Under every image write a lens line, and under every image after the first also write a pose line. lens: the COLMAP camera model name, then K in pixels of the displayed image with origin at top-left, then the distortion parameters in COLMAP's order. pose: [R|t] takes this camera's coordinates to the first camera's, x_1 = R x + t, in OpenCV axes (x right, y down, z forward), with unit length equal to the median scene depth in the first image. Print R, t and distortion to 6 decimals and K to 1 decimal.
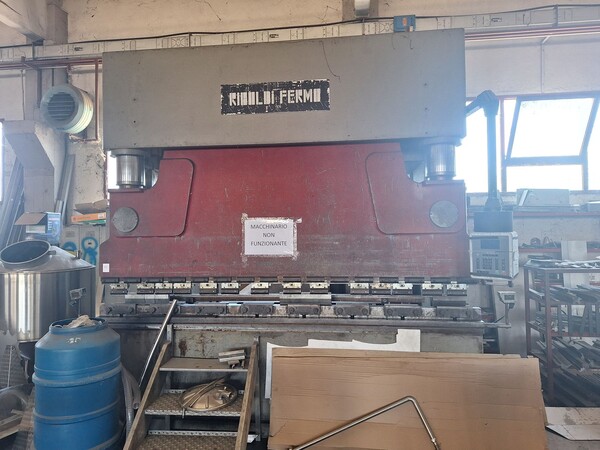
lens RADIAL K [[404.4, 0, 299.0], [0, 404.4, 208.3], [0, 0, 1]] dist [0.063263, -0.065370]
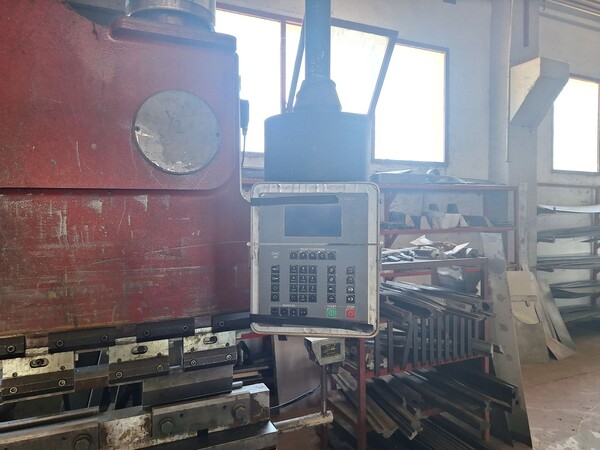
lens RADIAL K [[423.3, 0, 298.1], [0, 423.3, 220.1], [0, 0, 1]] dist [0.063918, -0.069019]
pose [[0.856429, -0.003353, 0.516253, 0.256681], [-0.032161, 0.997690, 0.059832, 0.060120], [-0.515262, -0.067845, 0.854343, 0.642055]]
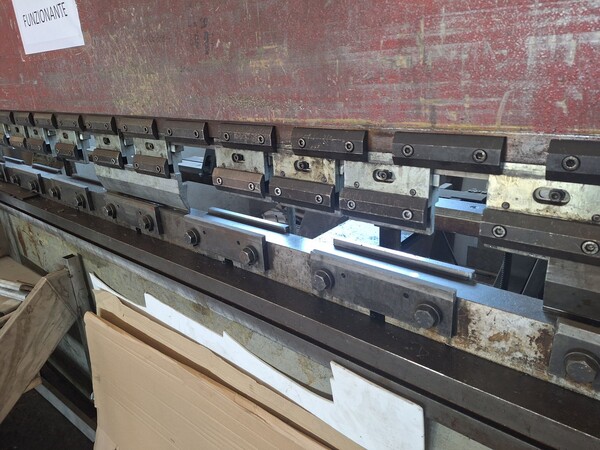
lens RADIAL K [[423.3, 0, 298.1], [0, 423.3, 220.1], [0, 0, 1]] dist [0.063918, -0.069019]
pose [[0.833207, 0.147942, -0.532804, 0.334054], [0.079707, 0.921349, 0.380476, 0.129944], [0.547187, -0.359483, 0.755883, 0.822080]]
